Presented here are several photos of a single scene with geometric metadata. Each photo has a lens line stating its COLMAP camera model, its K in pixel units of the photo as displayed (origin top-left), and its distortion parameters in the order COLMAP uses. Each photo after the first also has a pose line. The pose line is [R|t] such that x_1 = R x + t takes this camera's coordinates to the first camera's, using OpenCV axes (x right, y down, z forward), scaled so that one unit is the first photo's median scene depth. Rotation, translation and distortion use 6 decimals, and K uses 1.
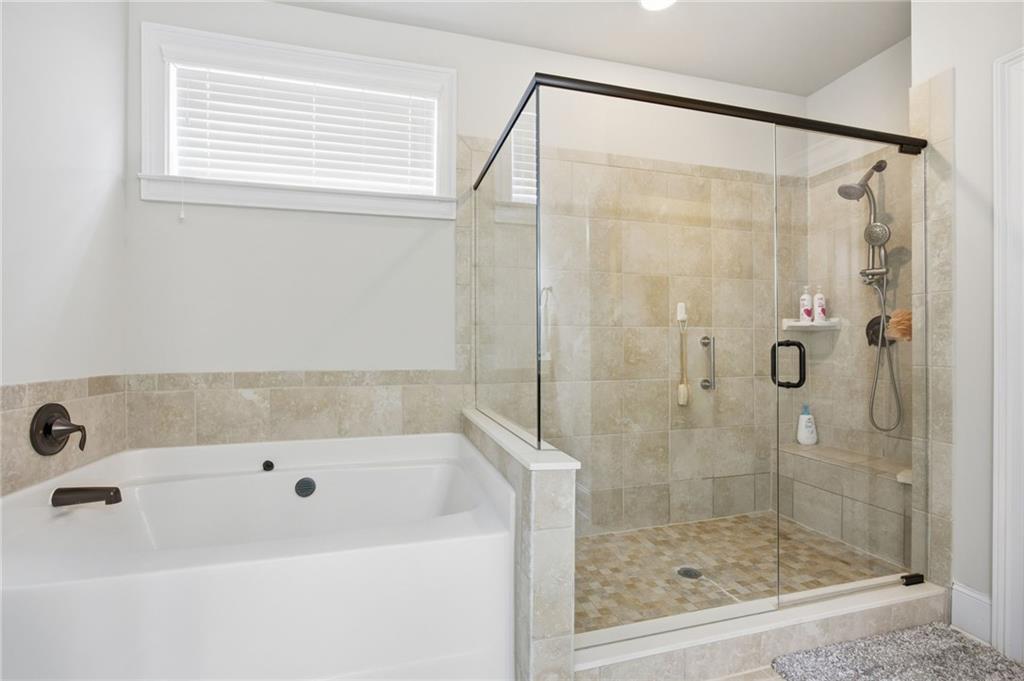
lens RADIAL K [[458.6, 0, 513.1], [0, 458.6, 345.9], [0, 0, 1]] dist [0.001672, -0.000003]
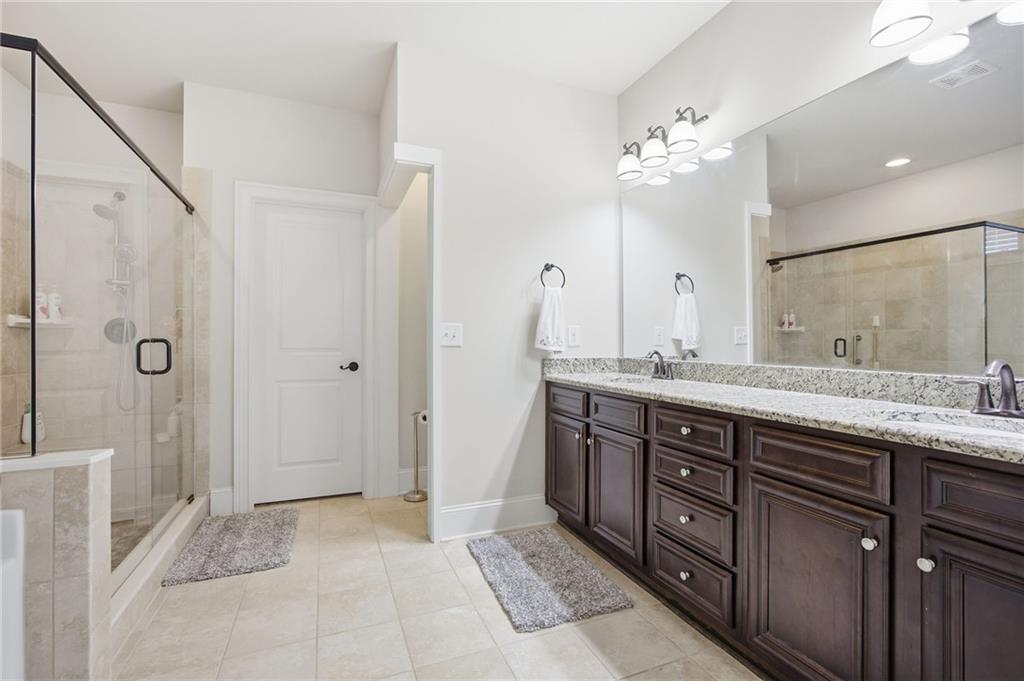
lens RADIAL K [[458.6, 0, 510.9], [0, 458.6, 340.9], [0, 0, 1]] dist [0.001672, -0.000003]
pose [[-0.113827, 0.004709, 0.993489, -0.747800], [0.003348, 0.999985, -0.004356, 0.005138], [-0.993495, 0.002830, -0.113841, 0.138599]]
